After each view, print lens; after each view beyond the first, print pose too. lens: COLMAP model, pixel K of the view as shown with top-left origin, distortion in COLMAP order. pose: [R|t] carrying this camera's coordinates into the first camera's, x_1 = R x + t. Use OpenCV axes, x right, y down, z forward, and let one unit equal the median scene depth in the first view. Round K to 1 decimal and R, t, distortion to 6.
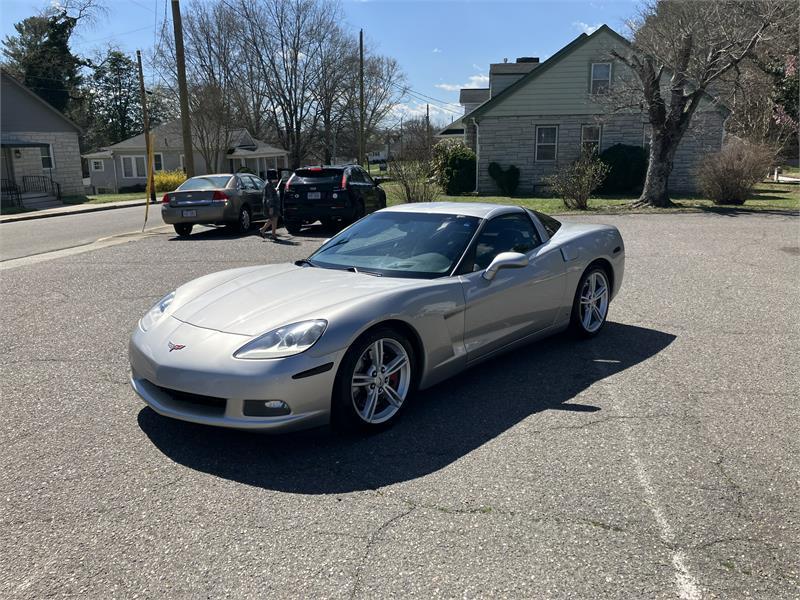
lens RADIAL K [[663.2, 0, 404.3], [0, 663.2, 301.1], [0, 0, 1]] dist [0.011238, -0.006751]
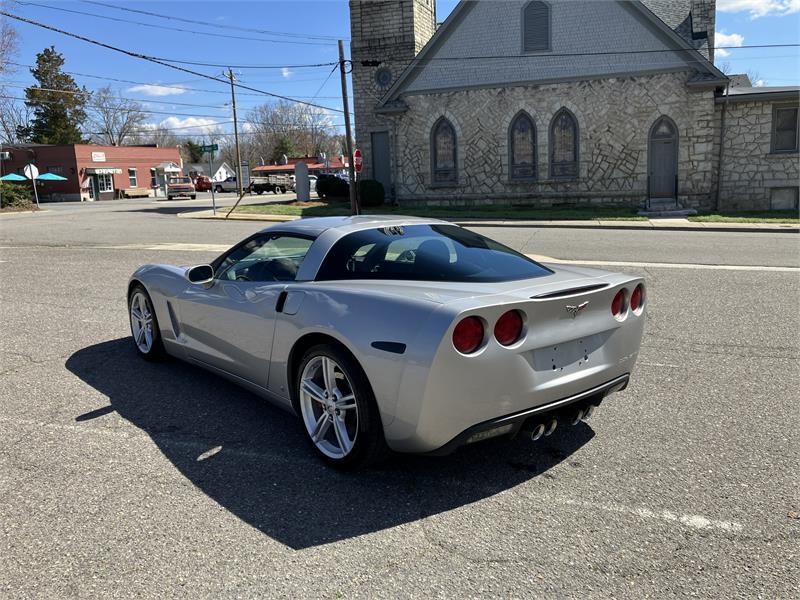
lens RADIAL K [[663.2, 0, 394.3], [0, 663.2, 301.1], [0, 0, 1]] dist [0.011238, -0.006751]
pose [[-0.152443, 0.203445, -0.967146, 0.291601], [-0.188703, 0.954589, 0.230547, -0.082293], [0.970130, 0.217648, -0.107130, 0.390358]]
